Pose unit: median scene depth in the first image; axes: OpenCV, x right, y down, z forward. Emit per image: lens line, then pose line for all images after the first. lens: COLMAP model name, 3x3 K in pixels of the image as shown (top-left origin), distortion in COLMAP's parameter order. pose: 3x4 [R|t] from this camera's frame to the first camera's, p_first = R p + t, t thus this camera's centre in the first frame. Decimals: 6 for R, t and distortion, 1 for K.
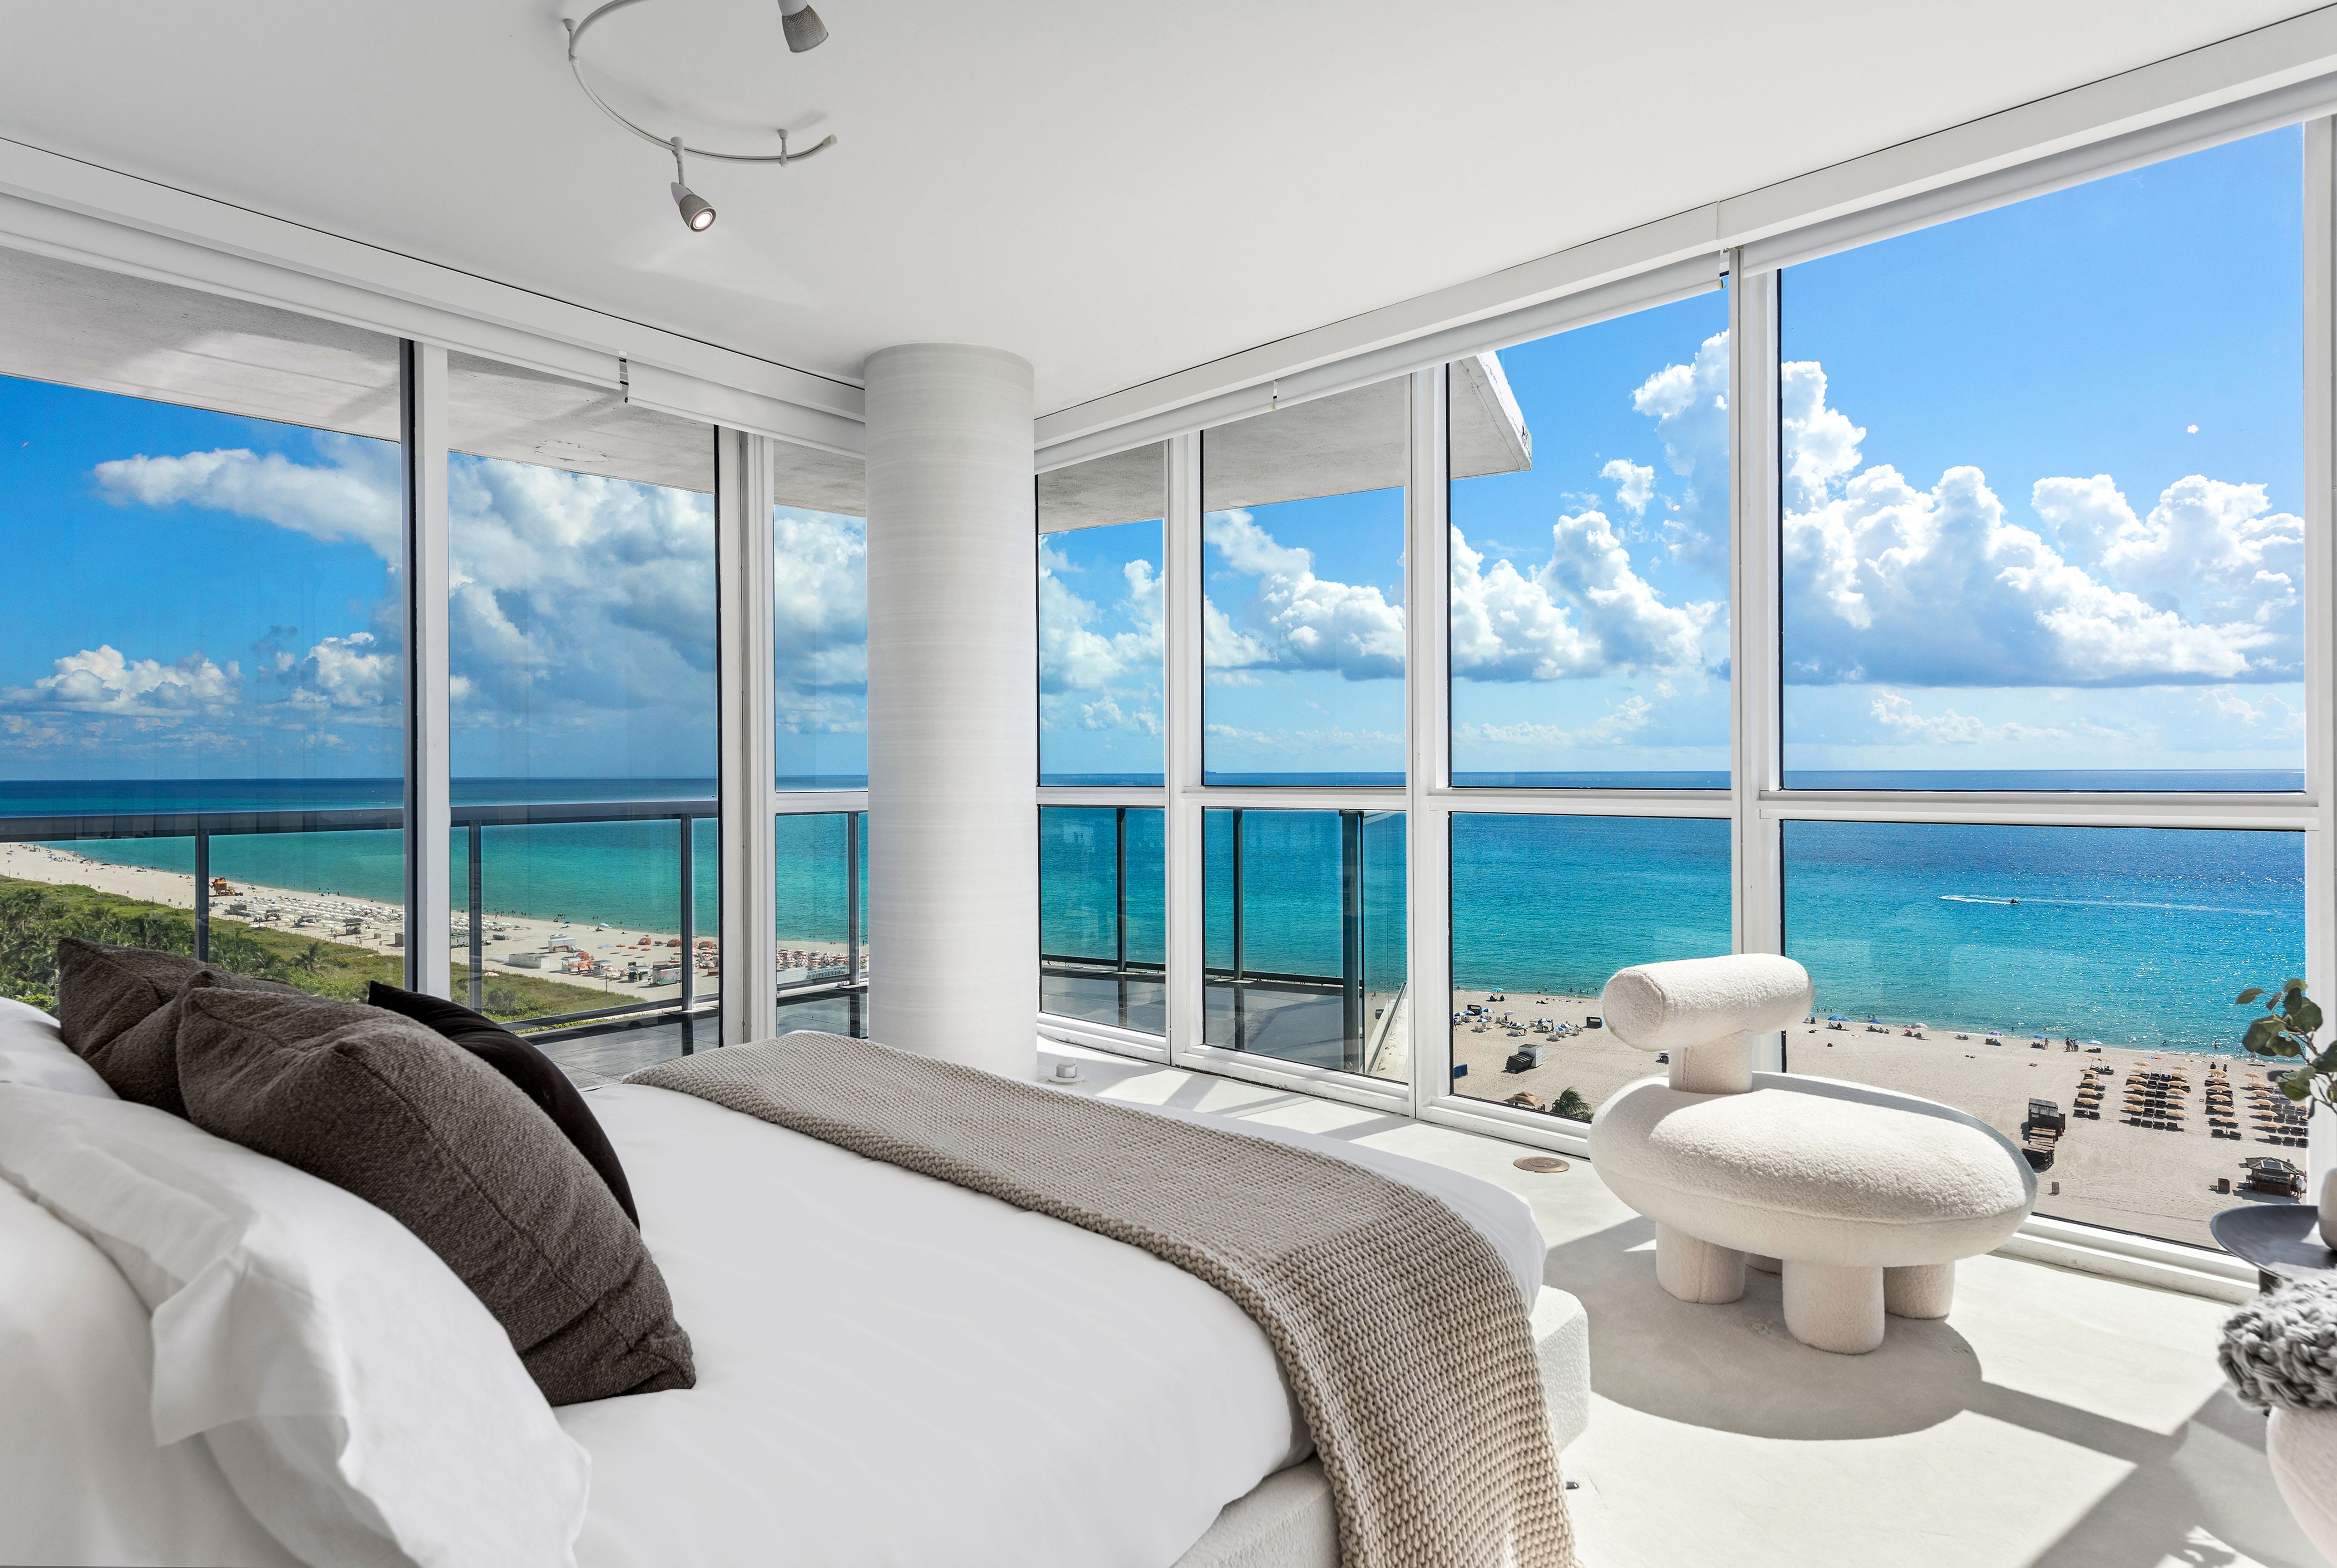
lens RADIAL K [[1294.3, 0, 1141.2], [0, 1294.3, 767.4], [0, 0, 1]] dist [0.007916, -0.004519]
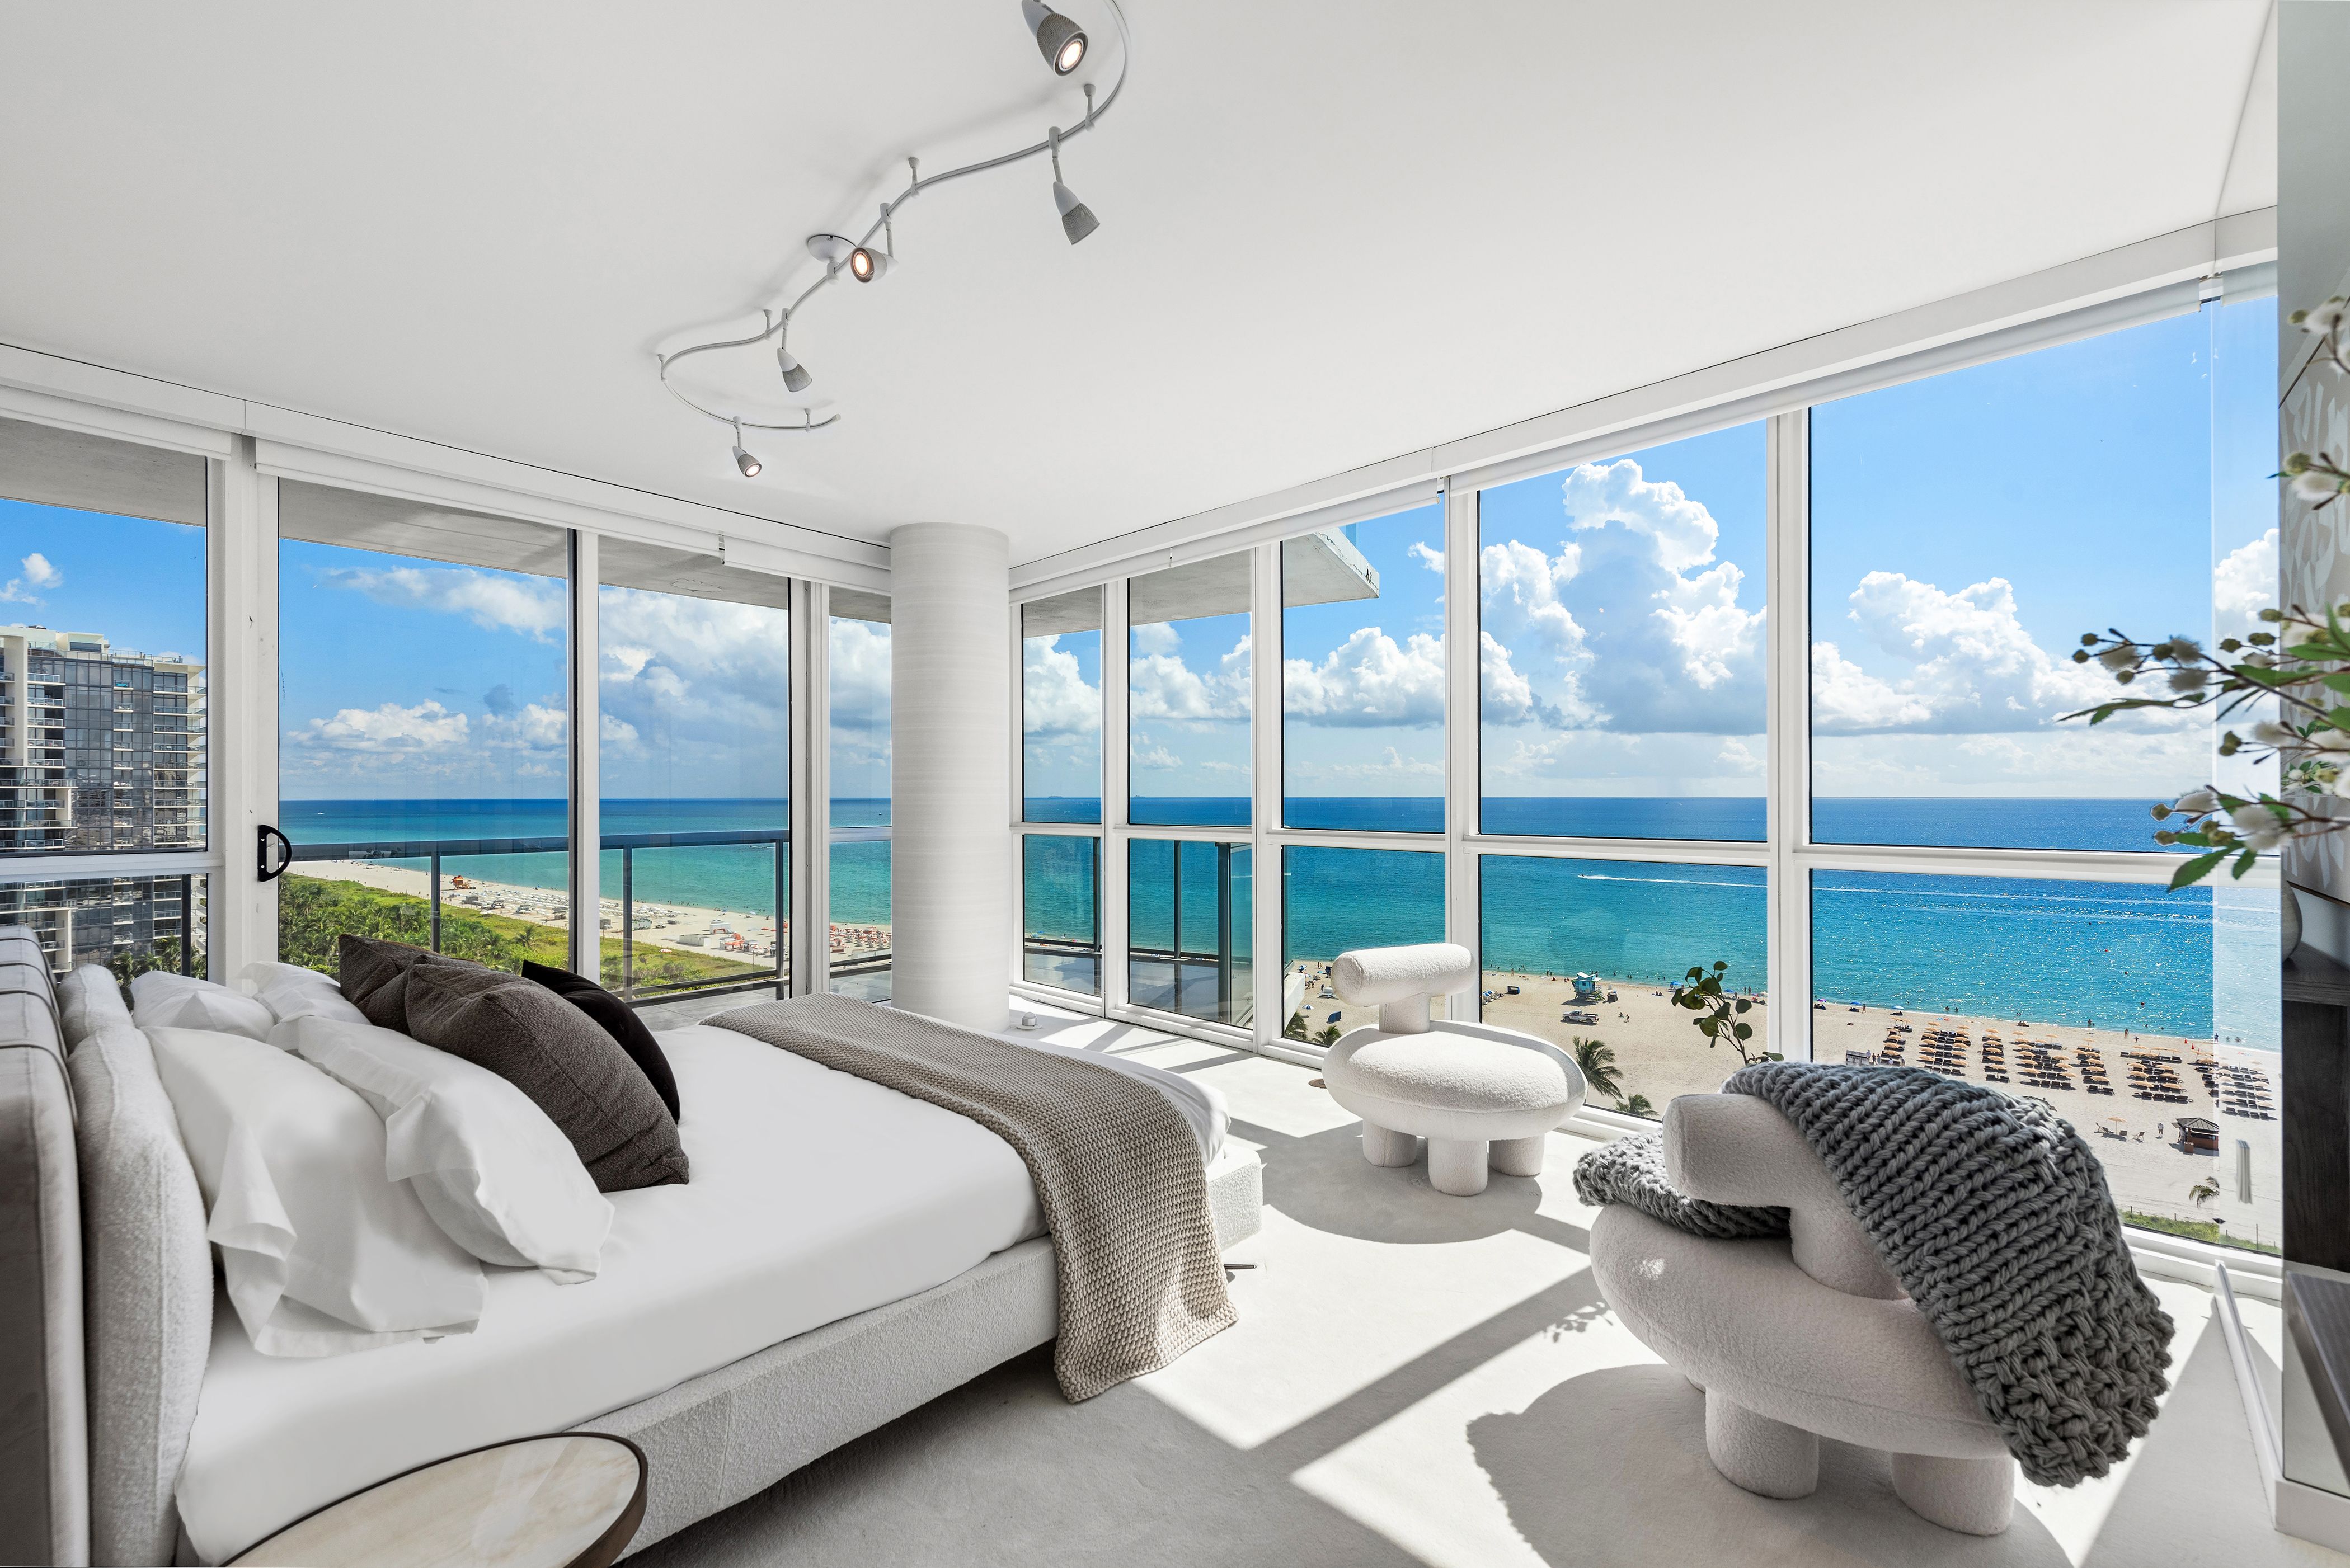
lens RADIAL K [[990.2, 0, 1170.5], [0, 990.2, 794.0], [0, 0, 1]] dist [-0.000562, 0.000089]
pose [[0.999964, 0.006113, 0.005909, 0.090506], [-0.006105, 0.999980, -0.001408, -0.017877], [-0.005918, 0.001372, 0.999982, -0.110617]]
